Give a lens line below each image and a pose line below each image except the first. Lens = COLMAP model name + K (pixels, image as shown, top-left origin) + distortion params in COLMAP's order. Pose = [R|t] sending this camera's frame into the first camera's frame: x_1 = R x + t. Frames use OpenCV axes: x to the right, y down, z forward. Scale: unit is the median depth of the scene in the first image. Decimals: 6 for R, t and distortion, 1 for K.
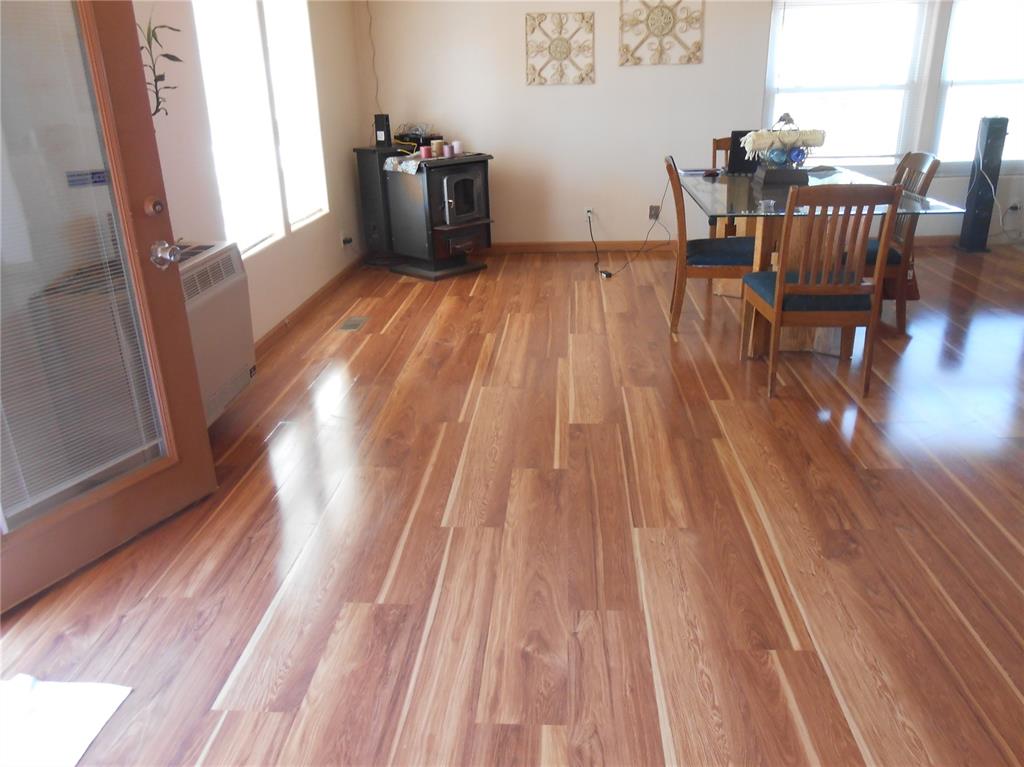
lens RADIAL K [[788.4, 0, 508.5], [0, 788.4, 385.2], [0, 0, 1]] dist [-0.033204, 0.010465]
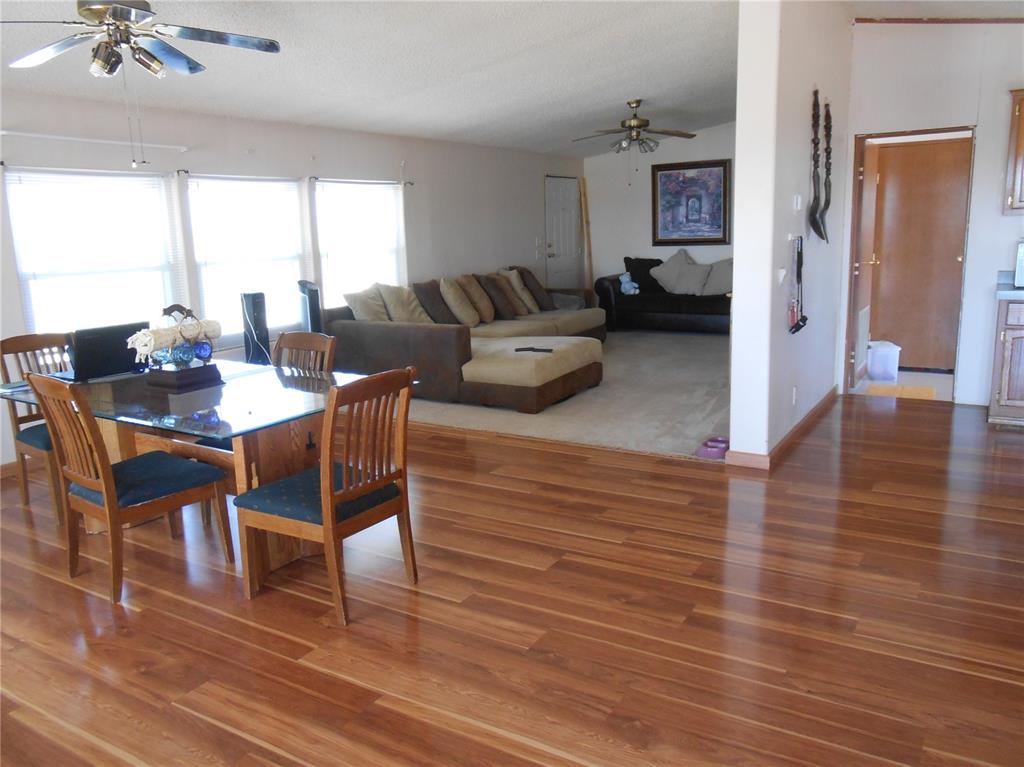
lens RADIAL K [[788.4, 0, 516.4], [0, 788.4, 382.1], [0, 0, 1]] dist [-0.033204, 0.010465]
pose [[0.449743, -0.167241, 0.877361, -0.320770], [0.334412, 0.942391, 0.008214, -0.197385], [-0.828191, 0.289705, 0.479761, 0.400754]]
